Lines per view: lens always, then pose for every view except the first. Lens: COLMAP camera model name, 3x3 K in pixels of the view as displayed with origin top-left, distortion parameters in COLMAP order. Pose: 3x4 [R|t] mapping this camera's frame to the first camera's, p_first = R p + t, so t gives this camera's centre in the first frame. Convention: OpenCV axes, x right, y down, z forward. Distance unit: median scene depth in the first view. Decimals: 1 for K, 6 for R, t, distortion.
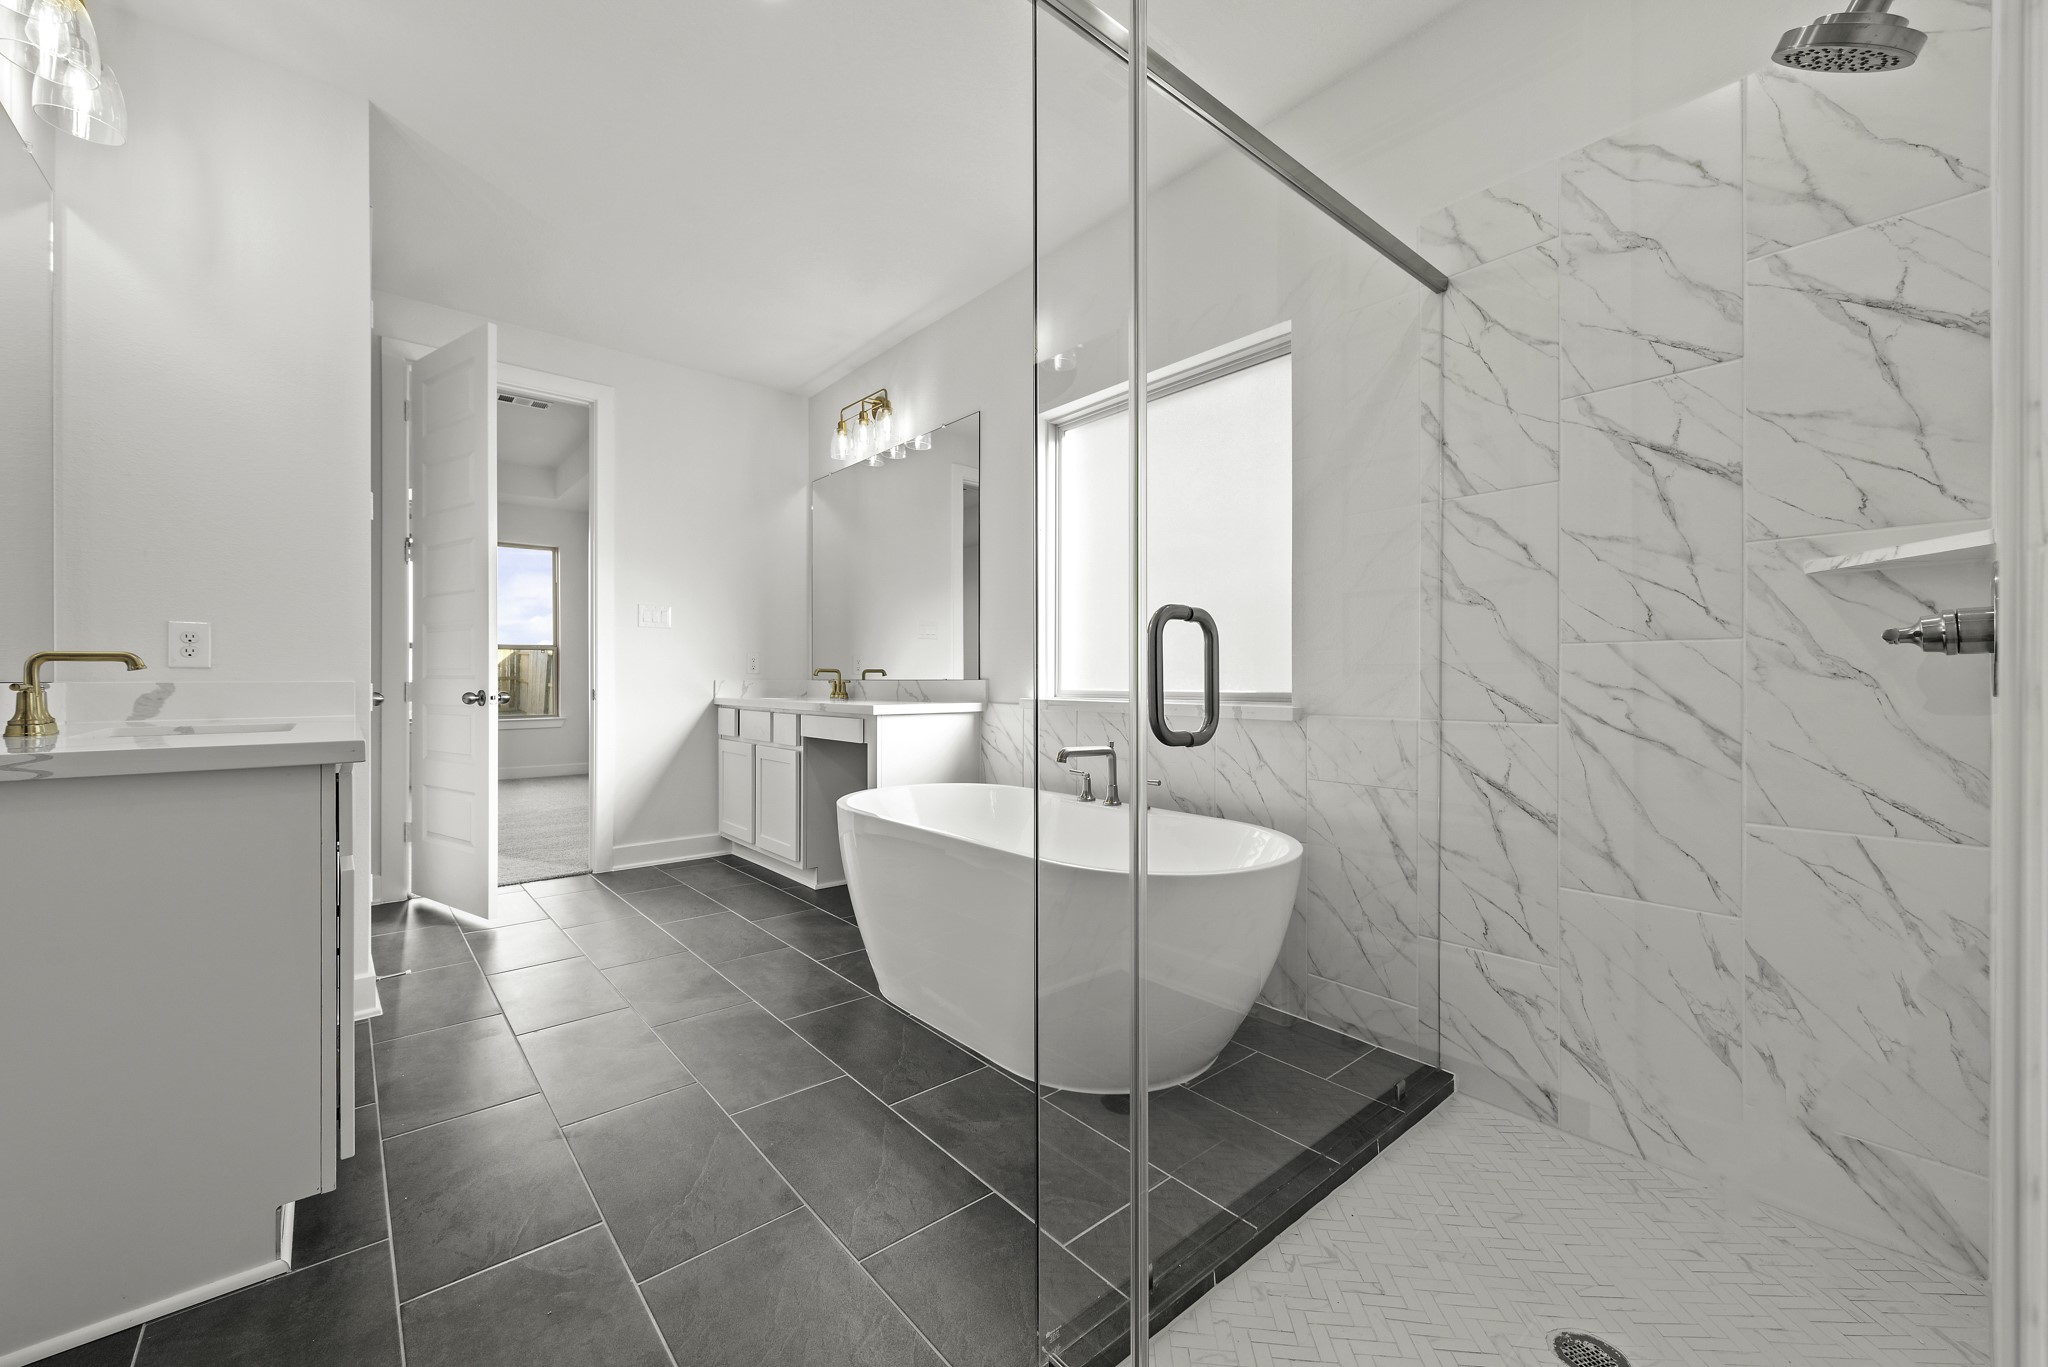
lens RADIAL K [[797.0, 0, 1024.0], [0, 797.0, 683.5], [0, 0, 1]] dist [0.001270, 0.000064]
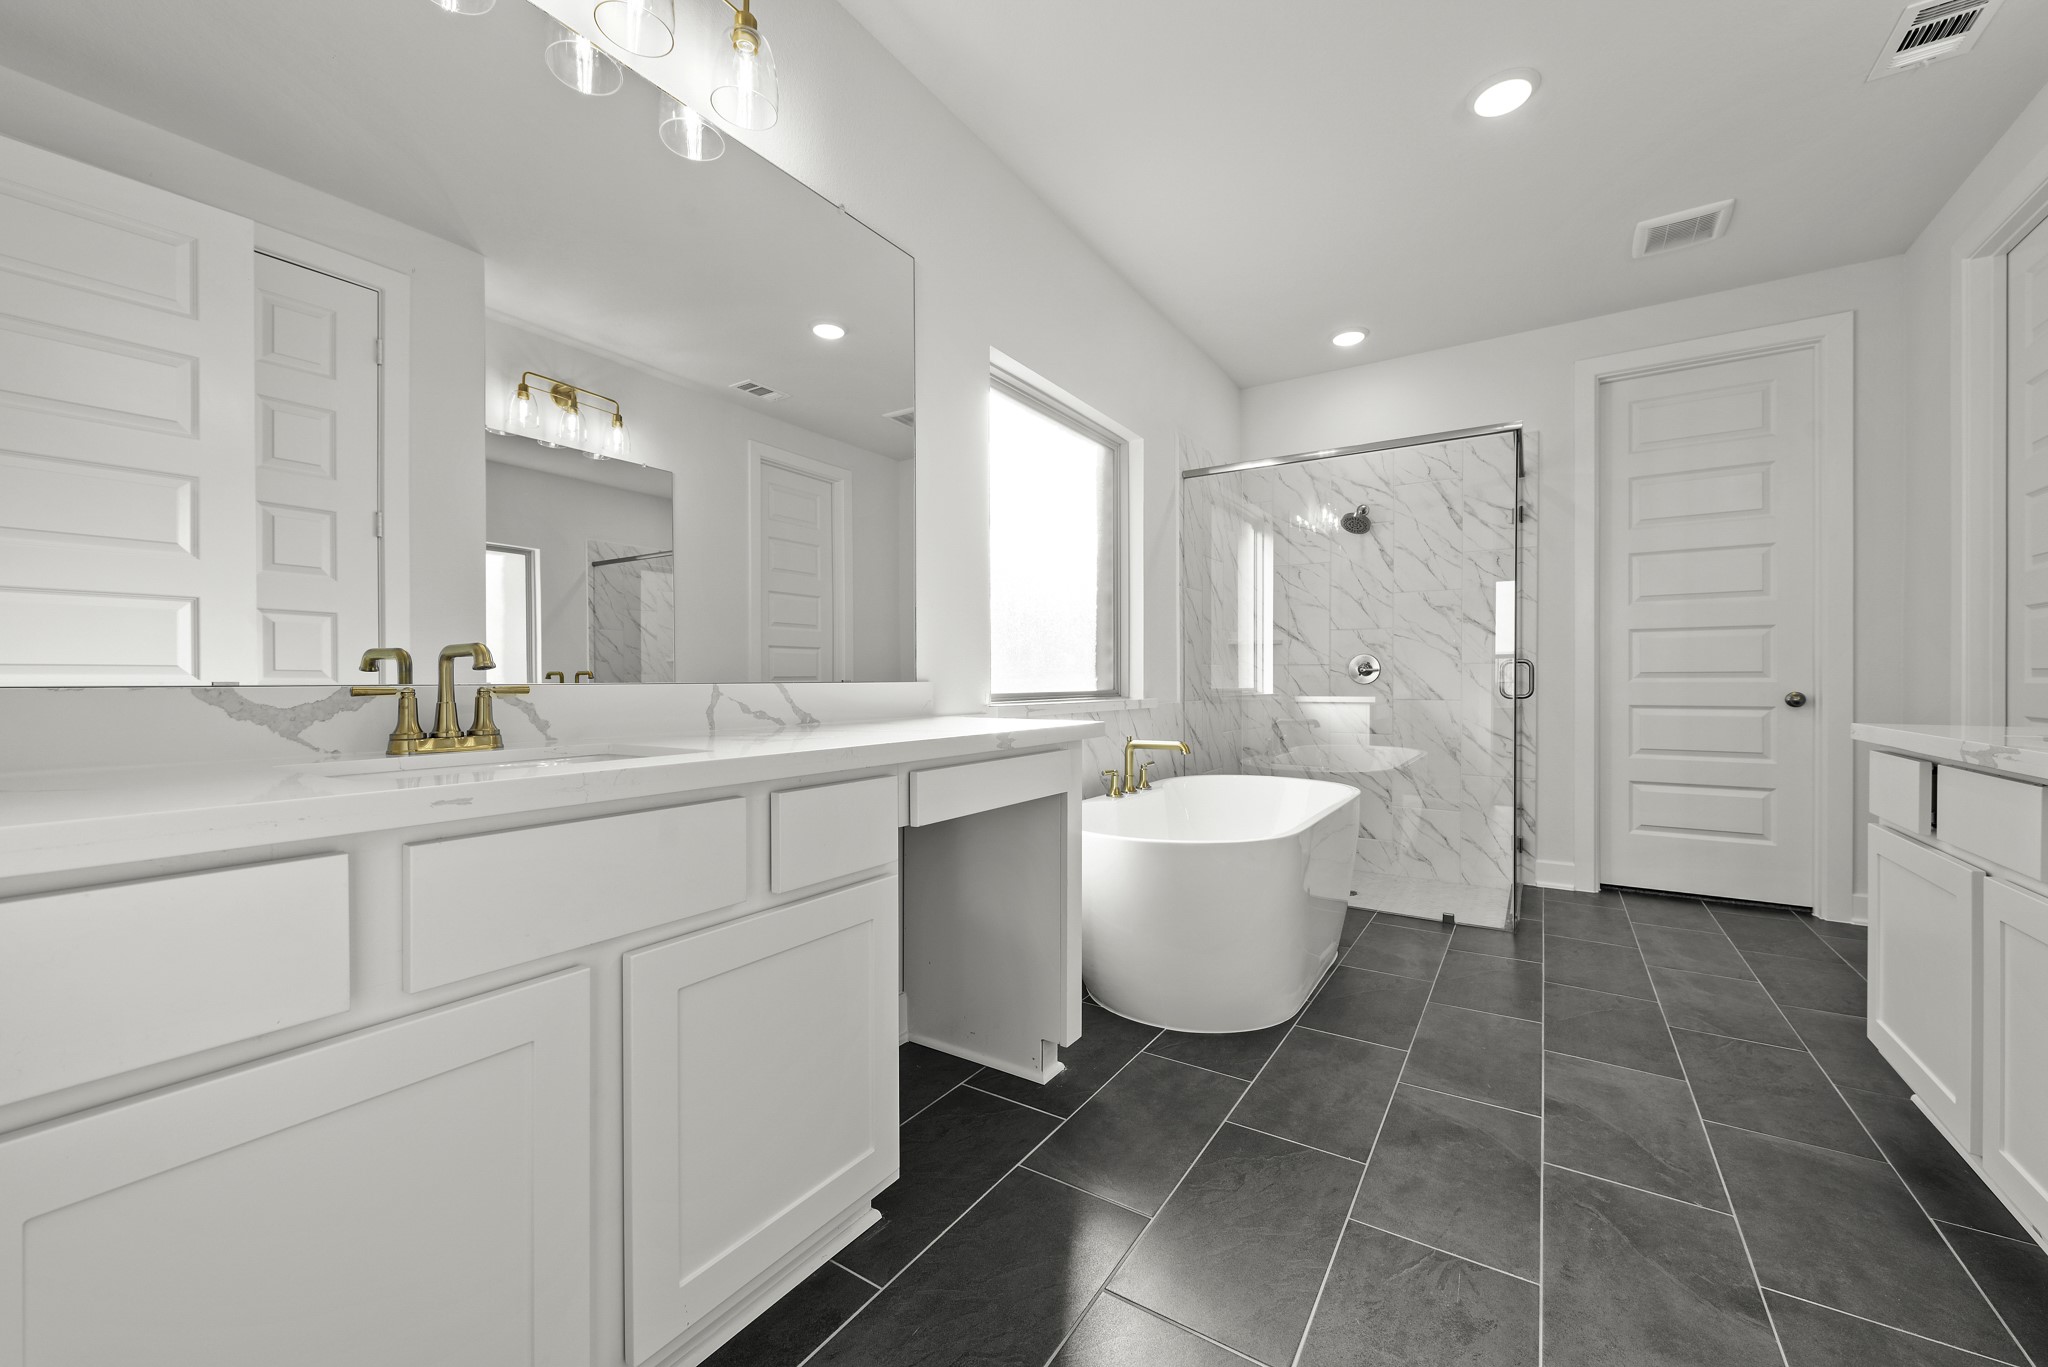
lens RADIAL K [[797.0, 0, 1024.0], [0, 797.0, 683.5], [0, 0, 1]] dist [0.001270, 0.000064]
pose [[-0.278894, -0.003481, 0.960316, -1.194657], [0.006706, 0.999962, 0.005572, -0.011123], [-0.960299, 0.007994, -0.278860, 1.885715]]
